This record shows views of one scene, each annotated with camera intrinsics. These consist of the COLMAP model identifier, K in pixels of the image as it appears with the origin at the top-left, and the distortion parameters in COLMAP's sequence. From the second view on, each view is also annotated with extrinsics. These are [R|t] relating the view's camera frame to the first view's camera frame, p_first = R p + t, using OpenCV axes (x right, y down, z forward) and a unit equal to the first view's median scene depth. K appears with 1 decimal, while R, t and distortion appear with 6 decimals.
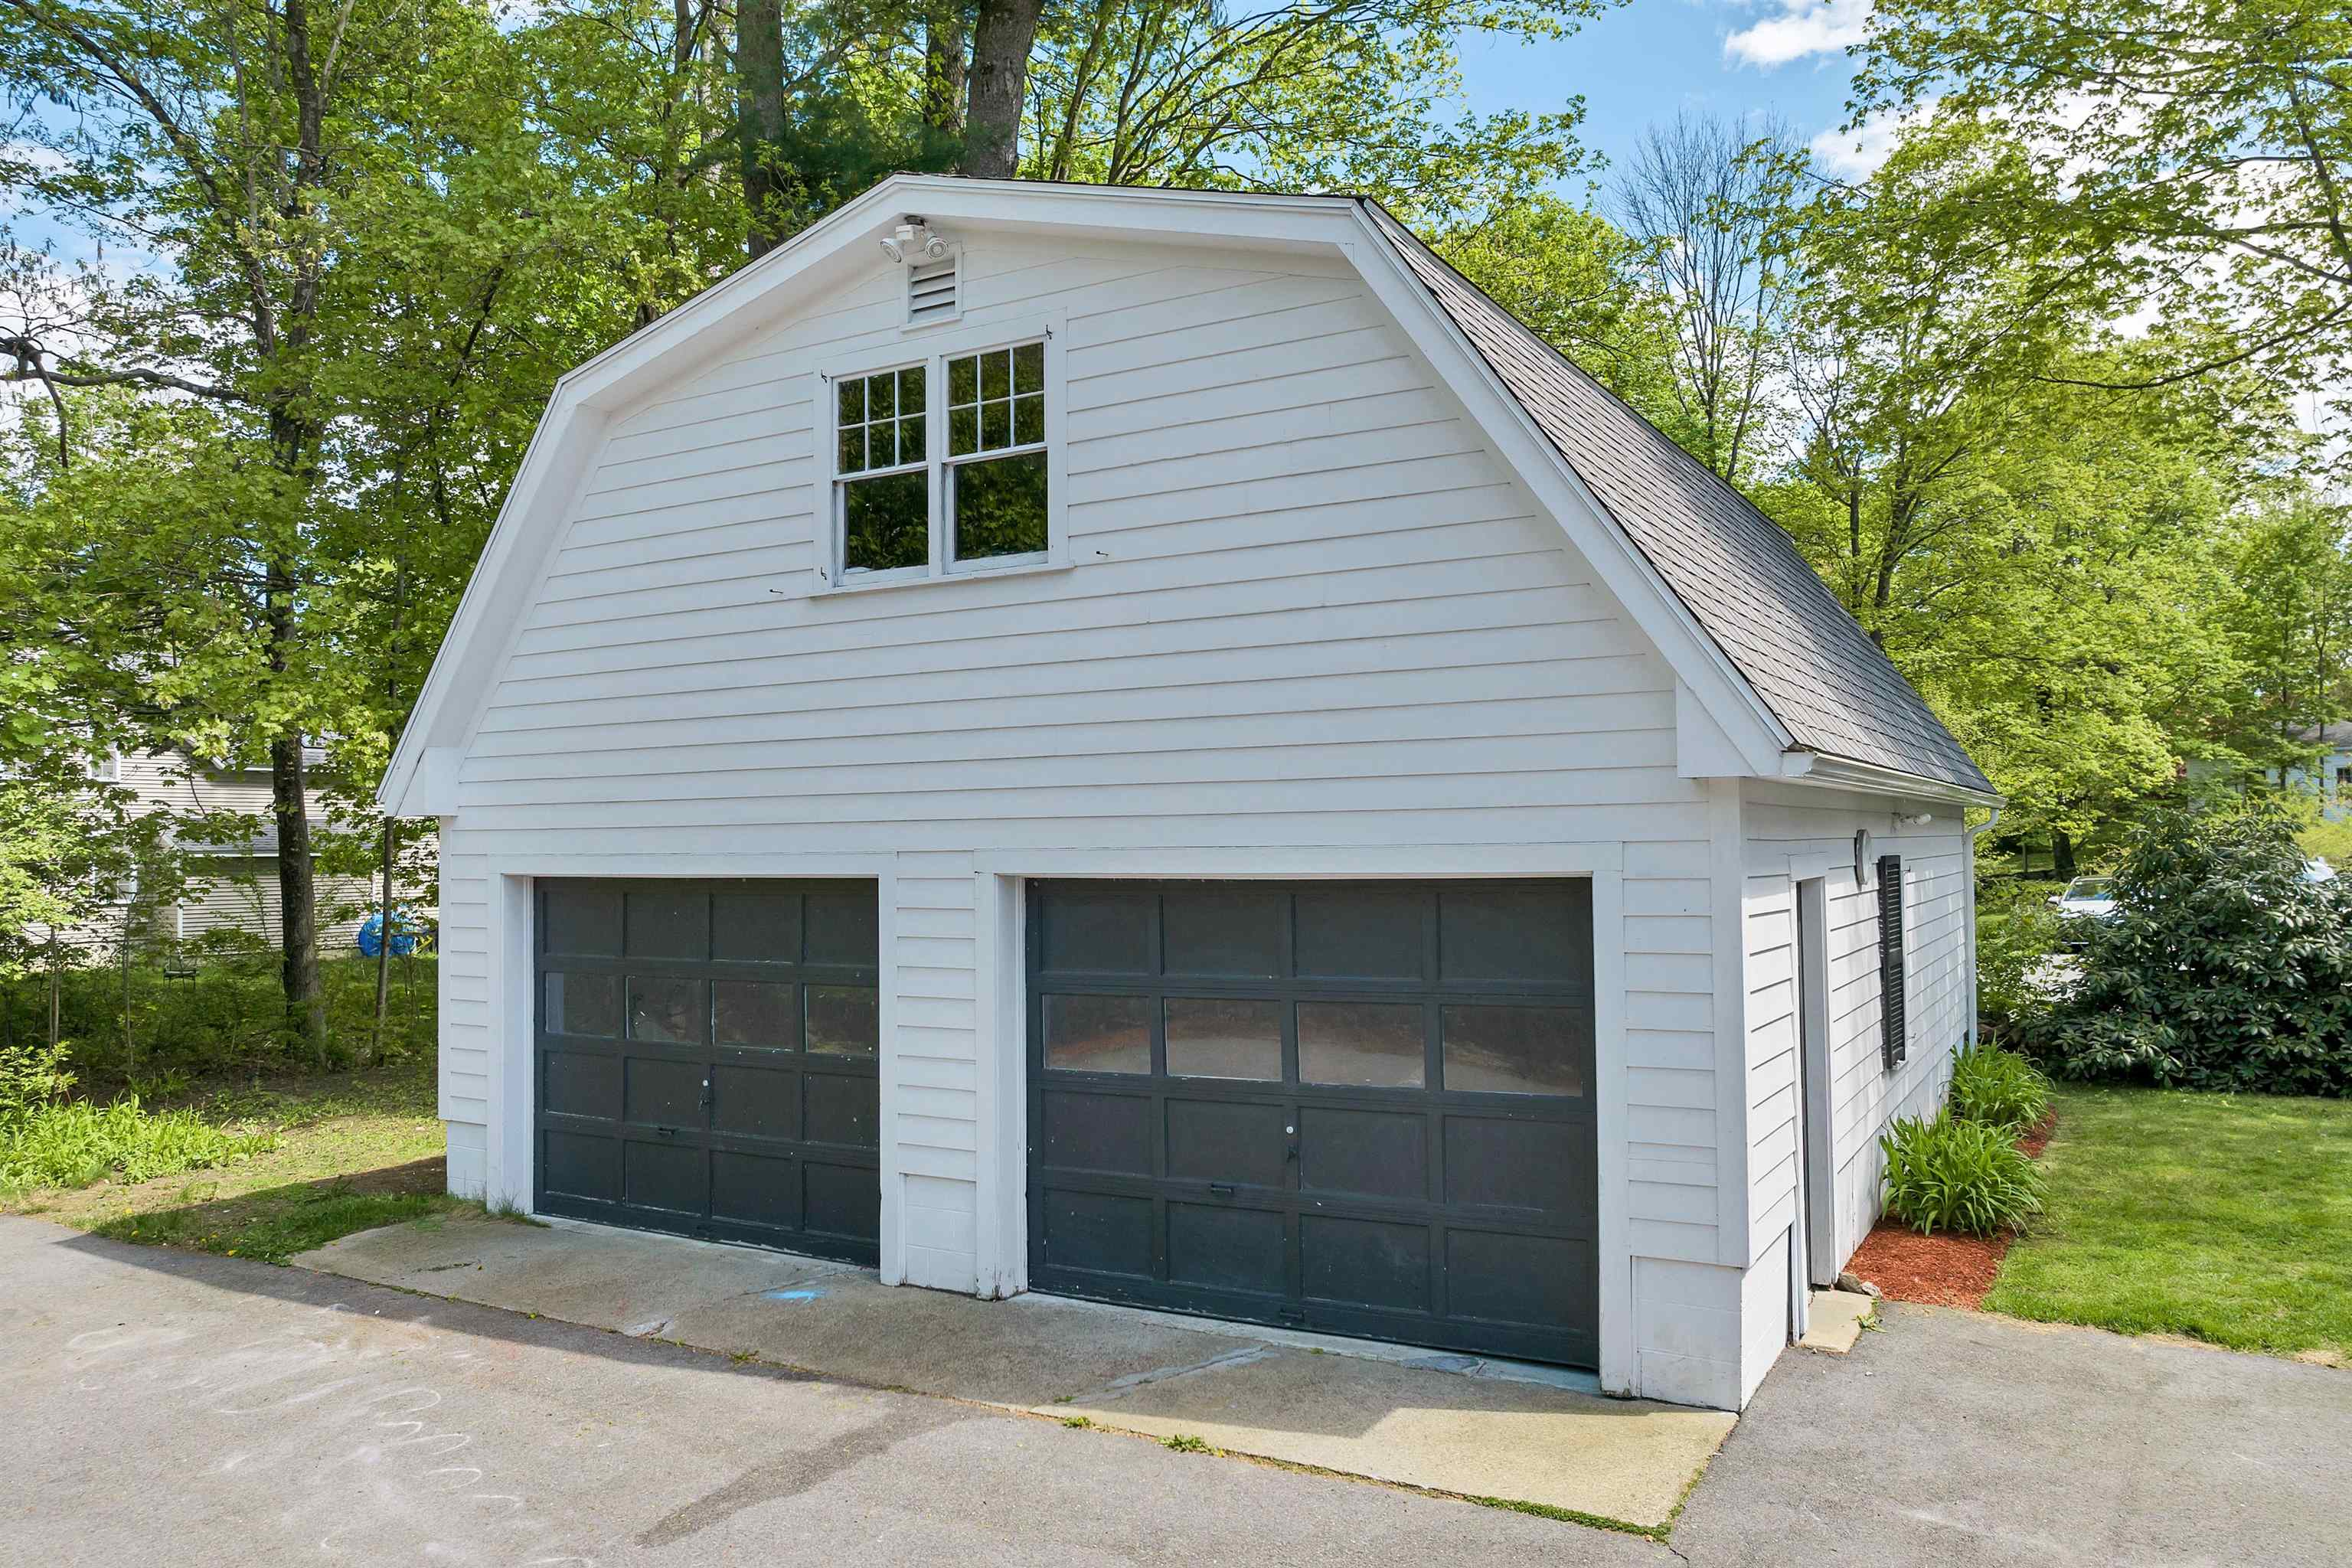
lens RADIAL K [[1669.5, 0, 1176.0], [0, 1669.5, 784.0], [0, 0, 1]] dist [0.004549, -0.059678]
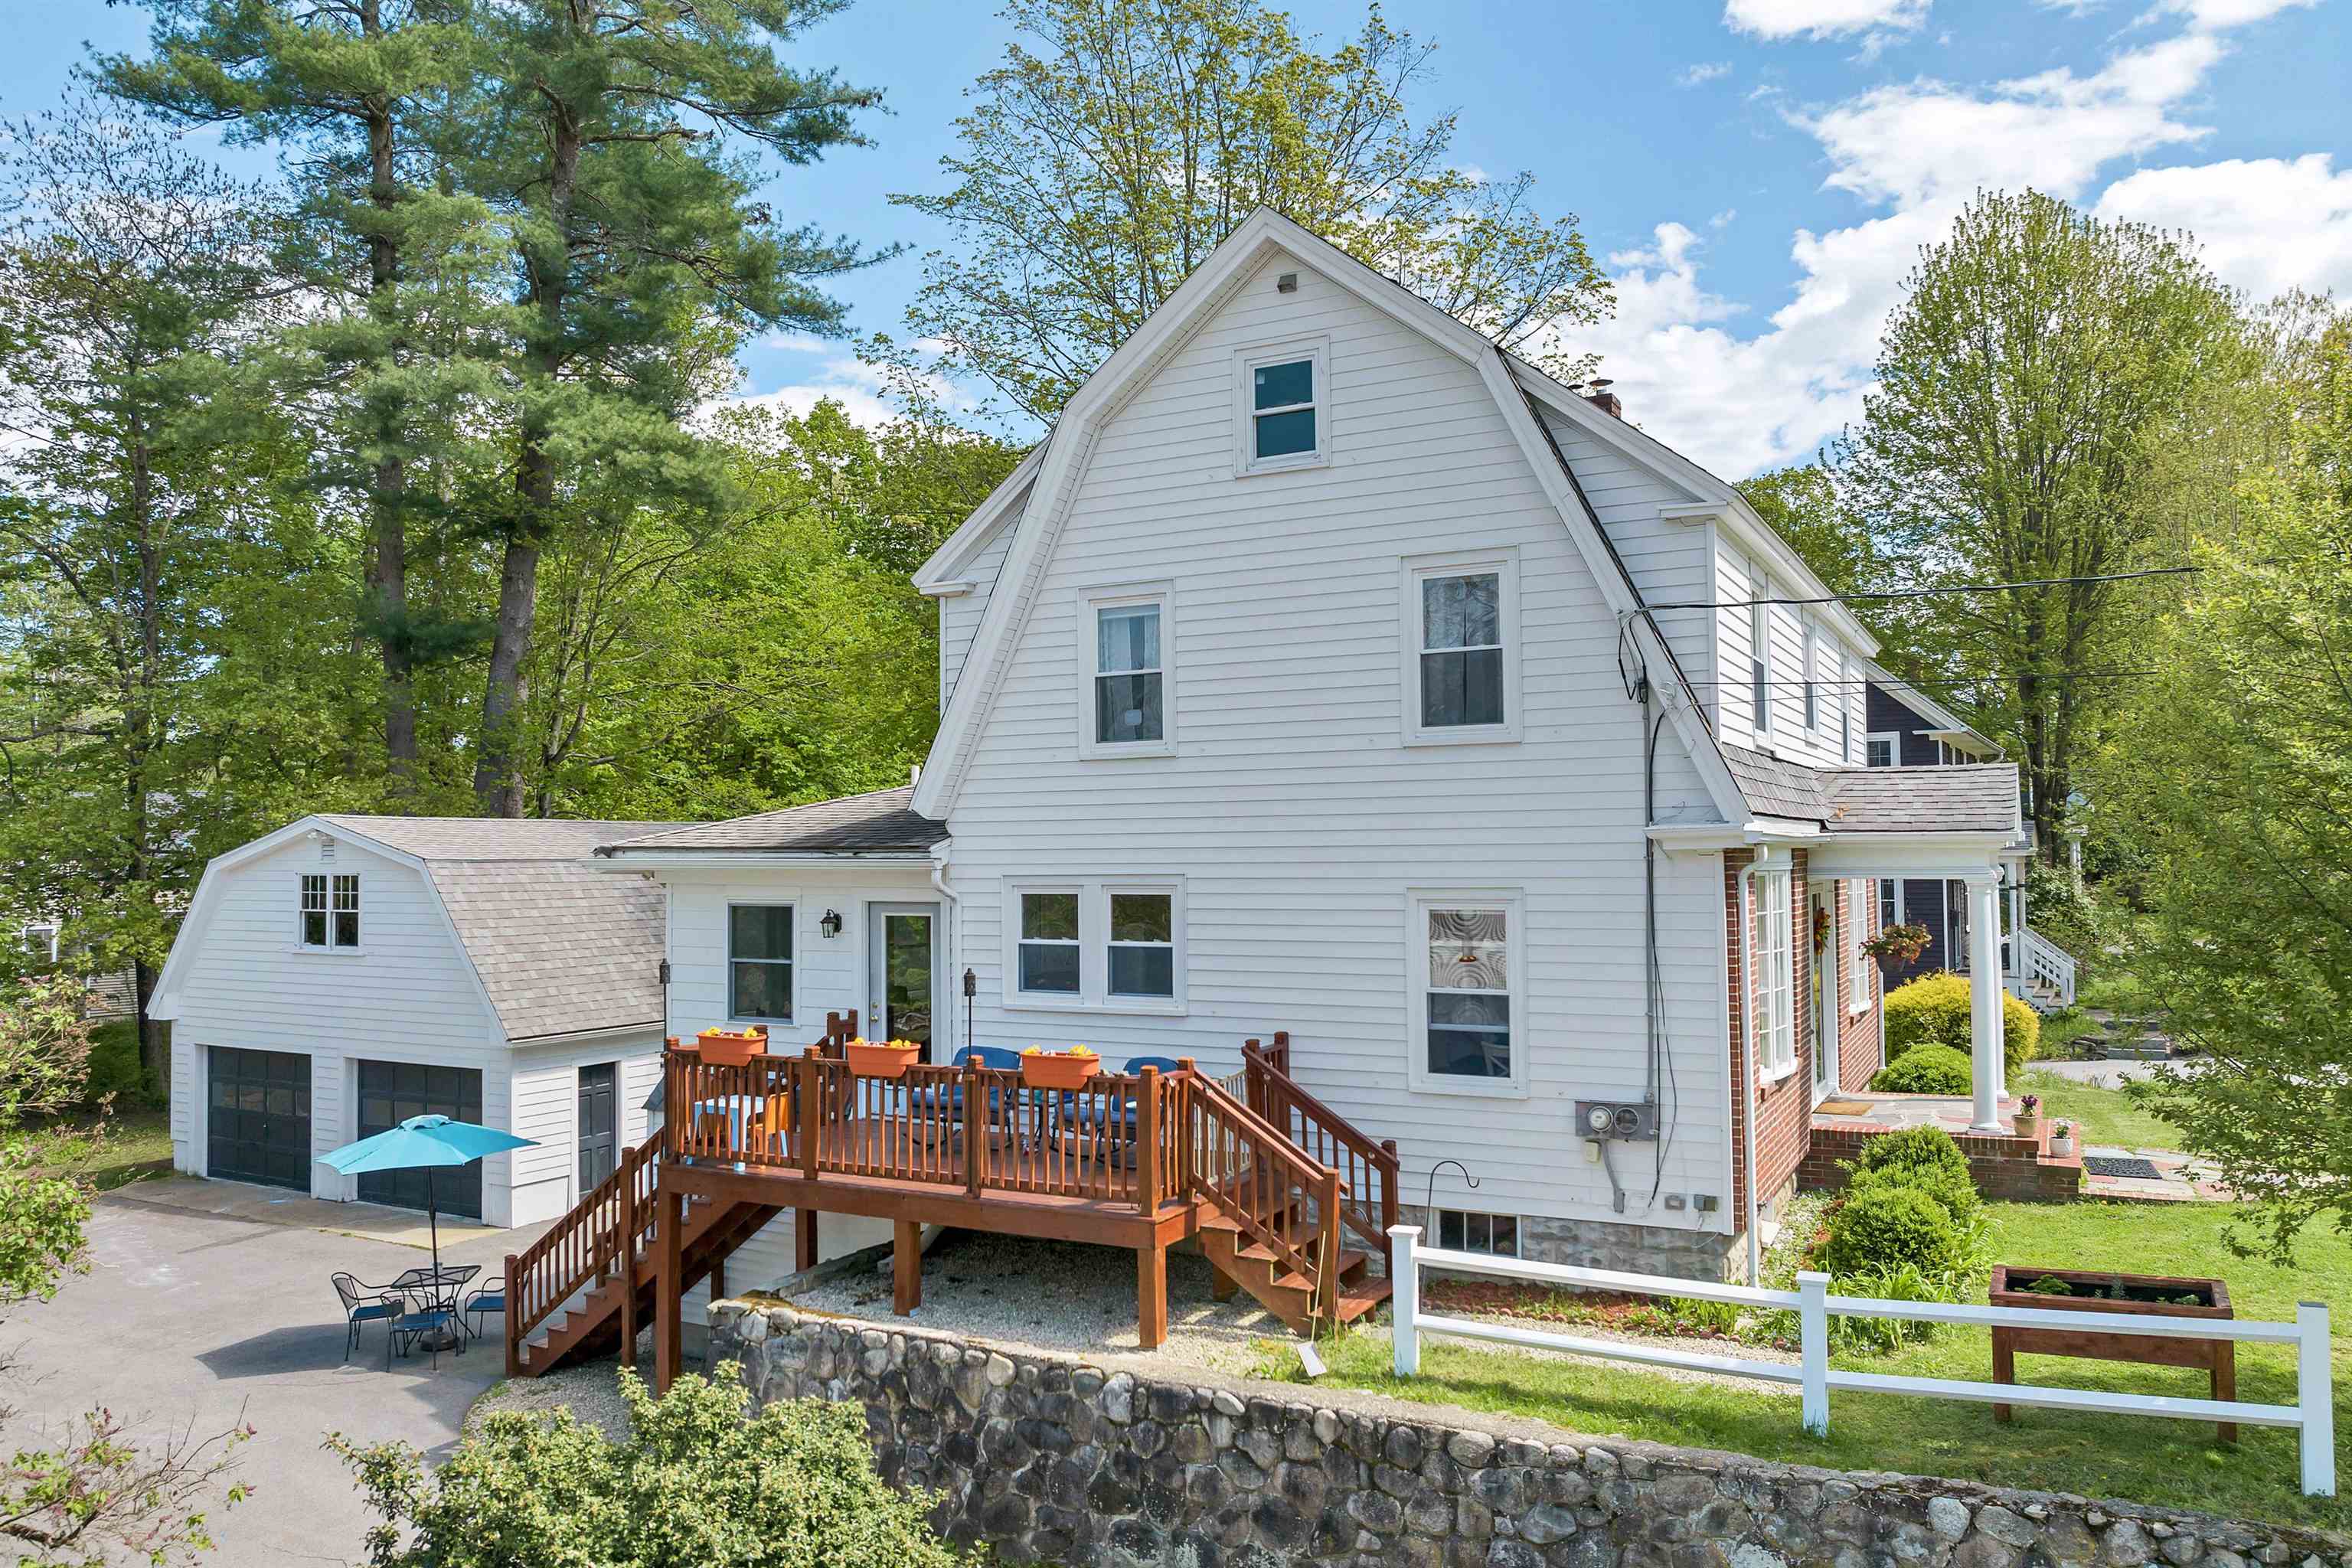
lens RADIAL K [[1658.2, 0, 1176.0], [0, 1658.2, 784.0], [0, 0, 1]] dist [-0.012175, -0.003336]
pose [[0.999452, -0.008150, 0.032094, 1.129468], [0.007986, 0.999954, 0.005255, -0.382941], [-0.032135, -0.004996, 0.999471, -1.740945]]
